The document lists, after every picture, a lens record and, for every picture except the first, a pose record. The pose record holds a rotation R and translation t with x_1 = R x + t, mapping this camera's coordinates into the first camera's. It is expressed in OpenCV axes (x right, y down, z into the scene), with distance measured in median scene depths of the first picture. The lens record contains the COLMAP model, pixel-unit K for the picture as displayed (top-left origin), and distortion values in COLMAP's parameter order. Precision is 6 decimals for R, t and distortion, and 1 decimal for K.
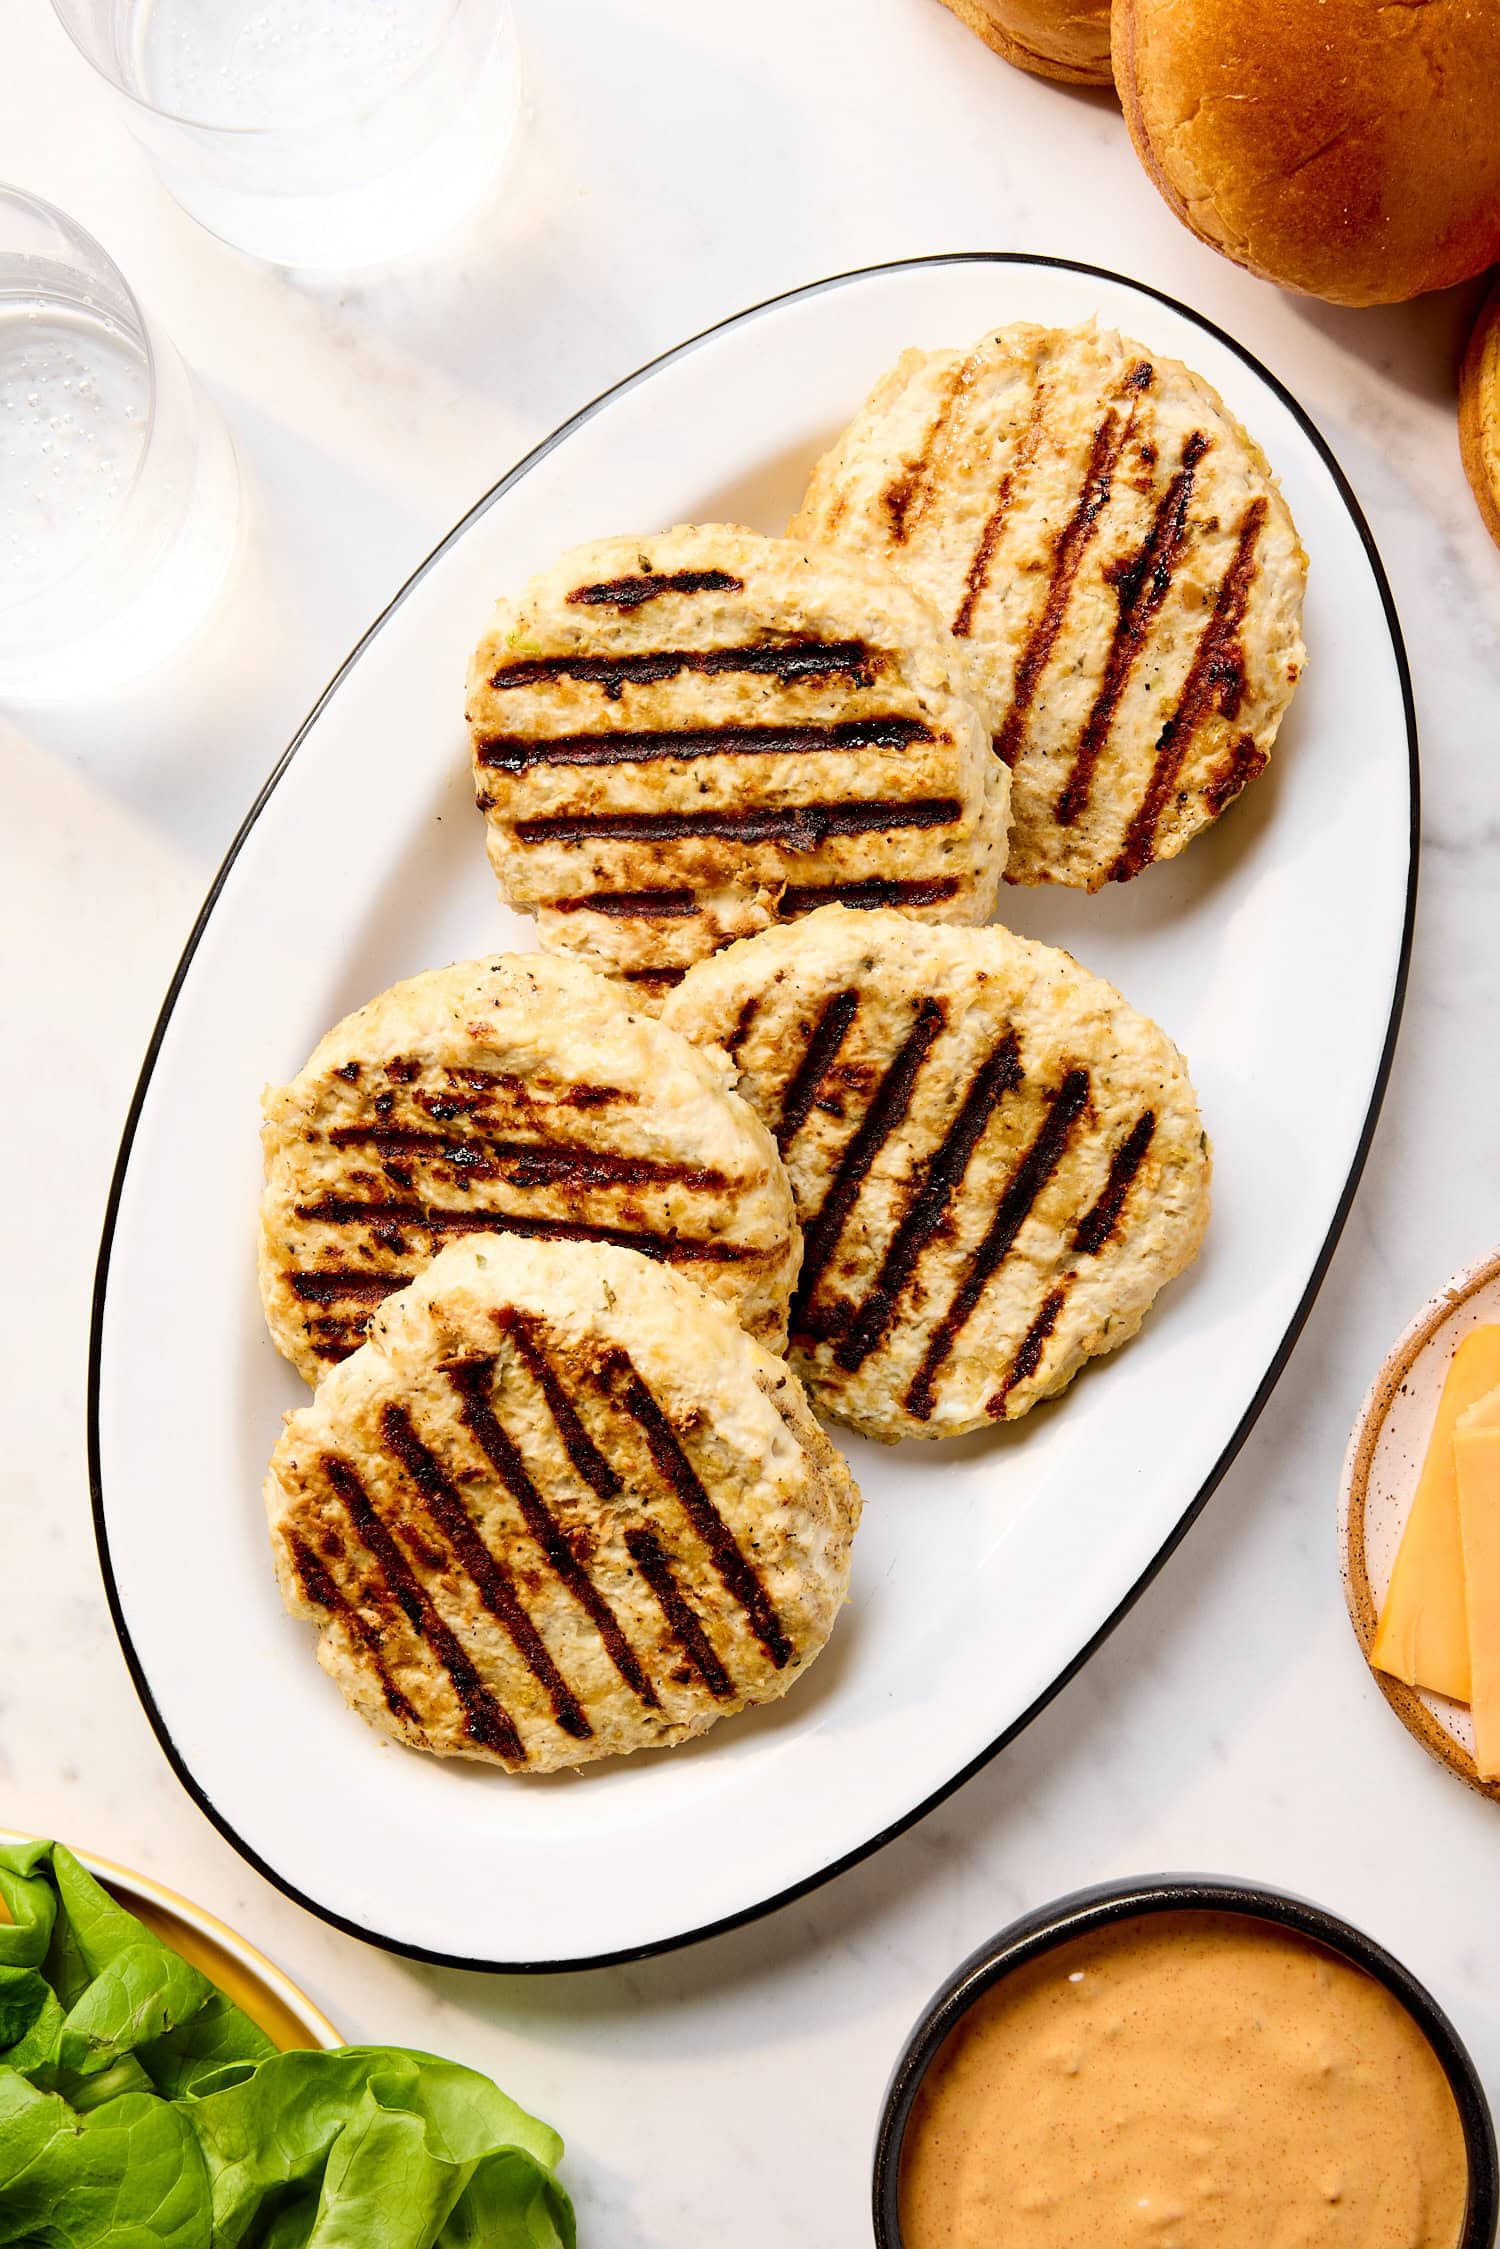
lens RADIAL K [[3008.7, 0, 750.0], [0, 3008.7, 1124.5], [0, 0, 1]] dist [-0.073755, -0.012466]
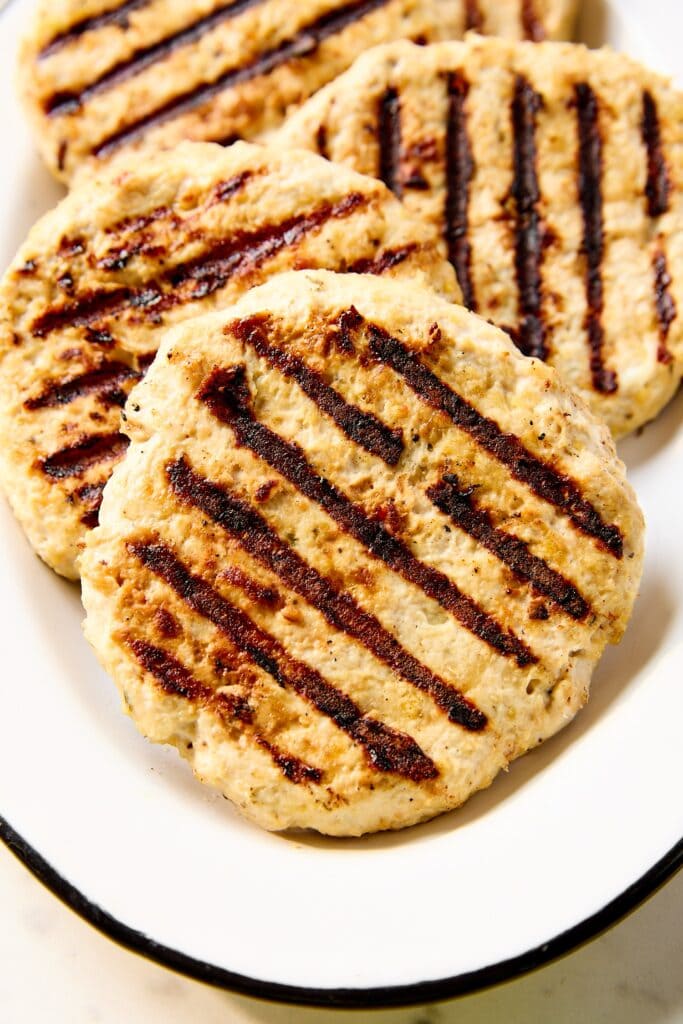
lens RADIAL K [[1719.0, 0, 328.8], [0, 1719.0, 512.9], [0, 0, 1]] dist [-0.186703, 0.118731]
pose [[0.905822, -0.353010, 0.234244, -0.212384], [0.423557, 0.742509, -0.518922, 0.433022], [0.009257, 0.569267, 0.822101, 0.514794]]
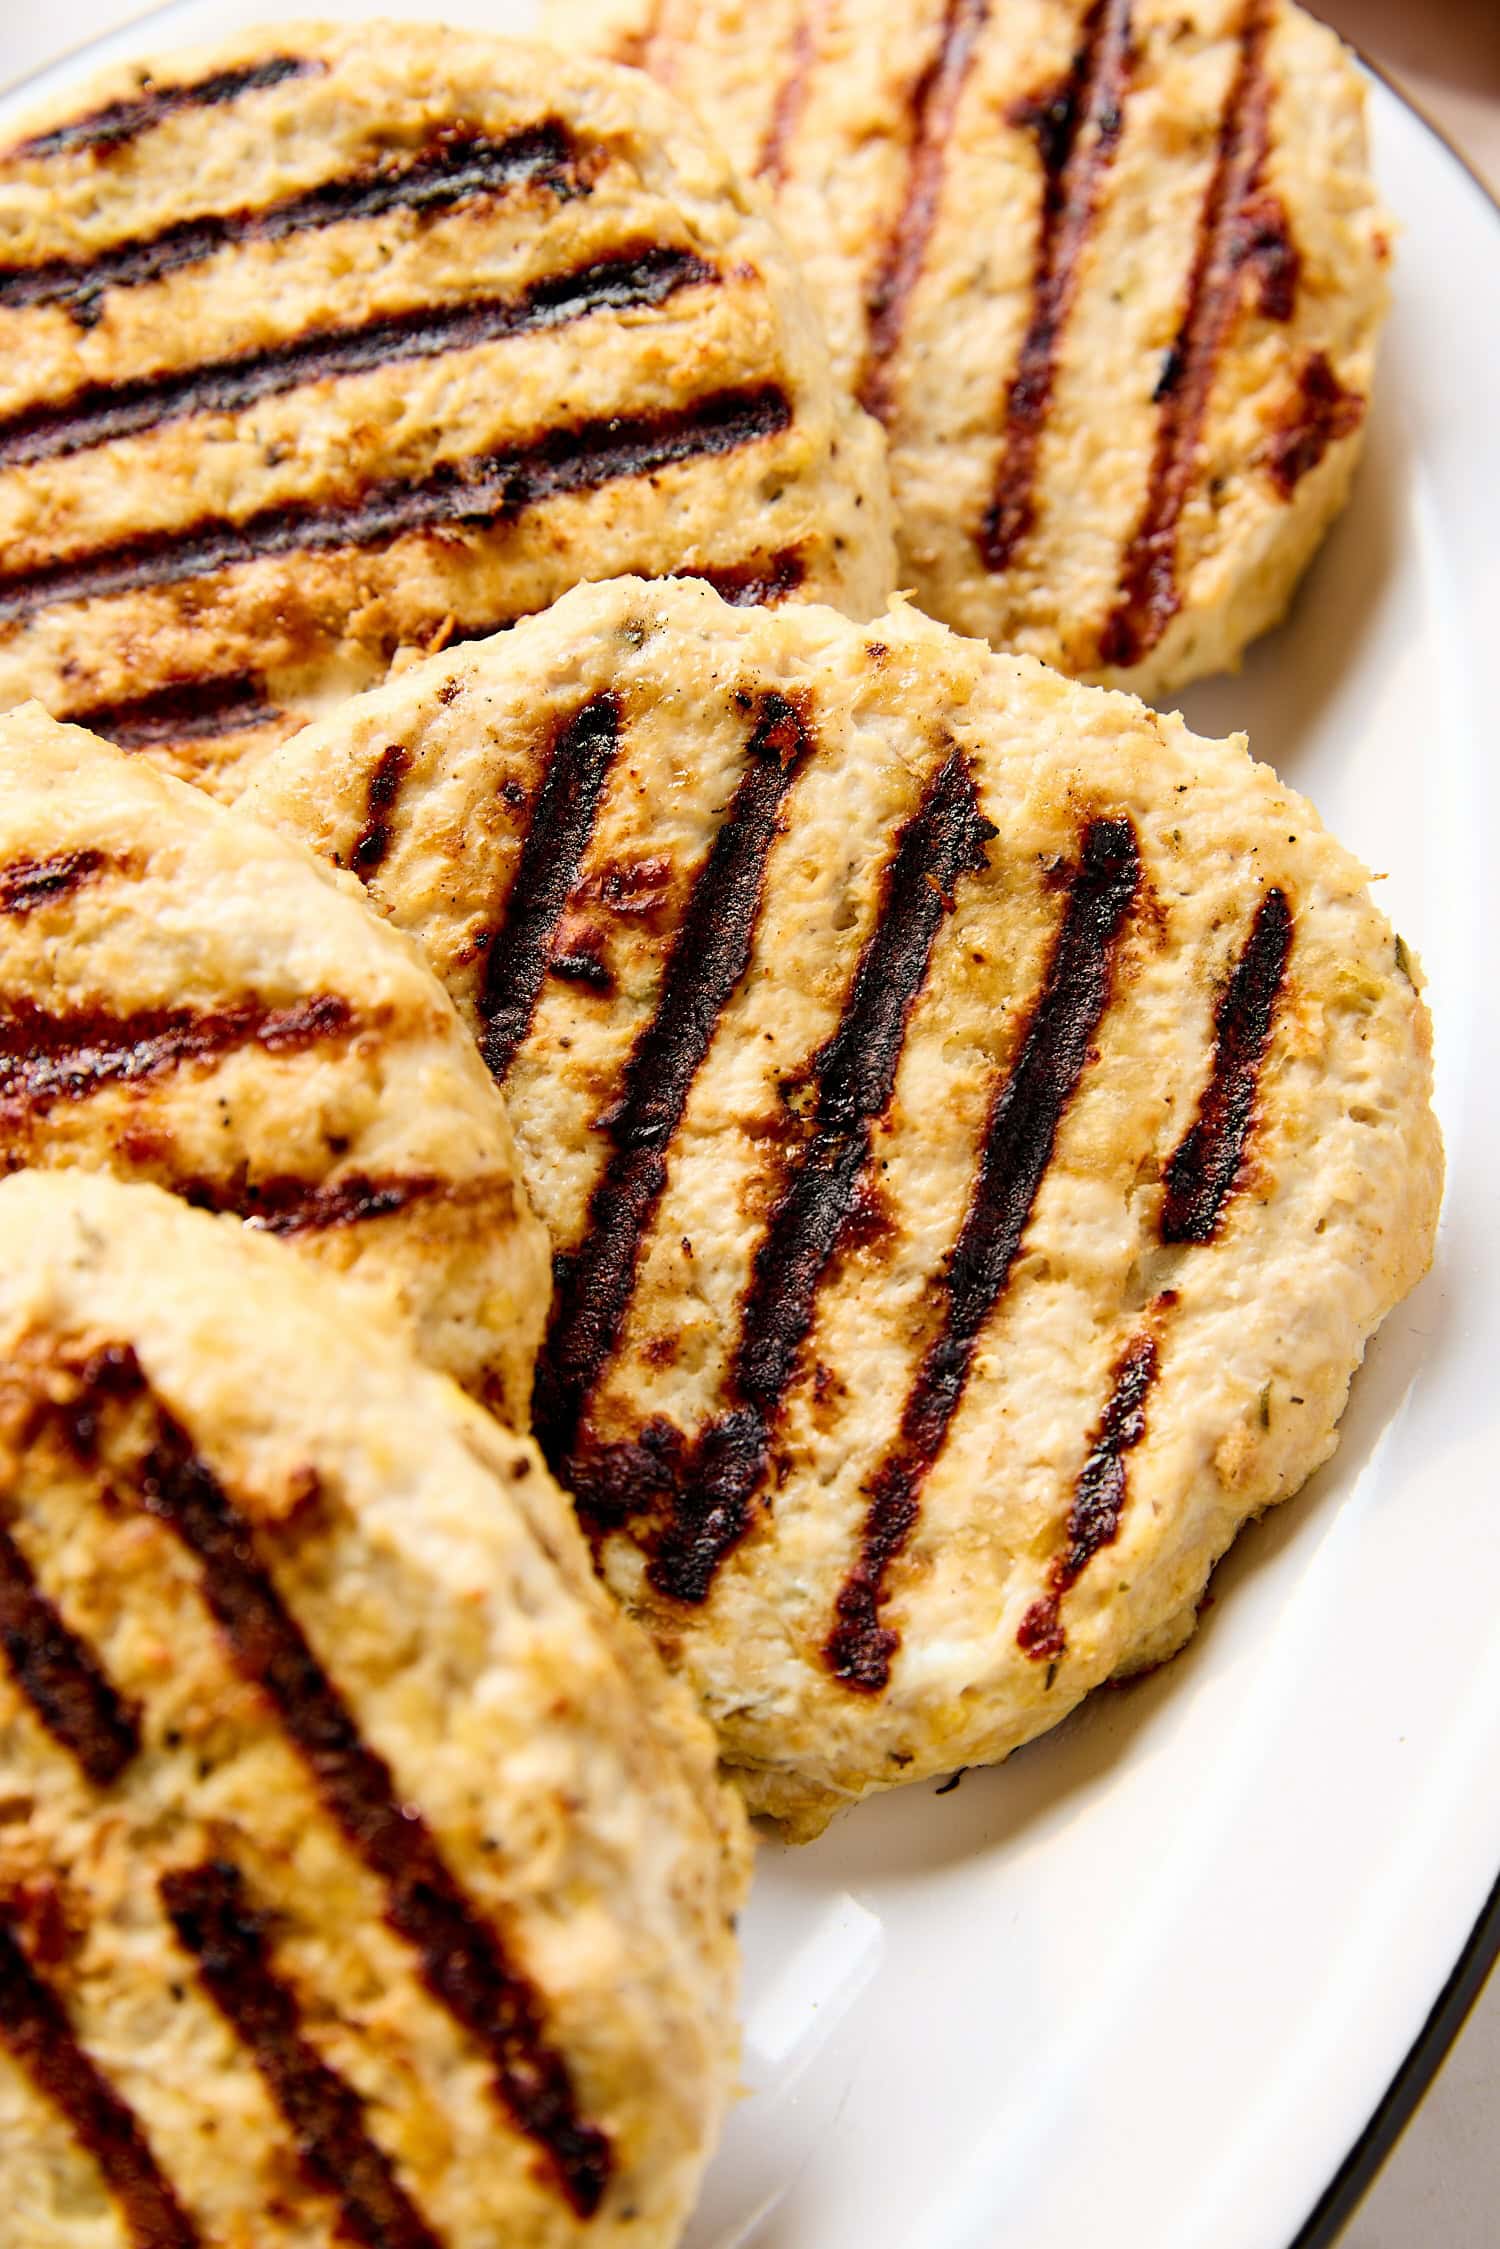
lens RADIAL K [[3775.5, 0, 722.1], [0, 3775.5, 1126.5], [0, 0, 1]] dist [-0.186703, 0.118731]
pose [[0.993264, -0.071251, 0.091382, -0.006030], [0.108687, 0.846309, -0.521486, 0.313212], [-0.040181, 0.527906, 0.848352, 0.531059]]
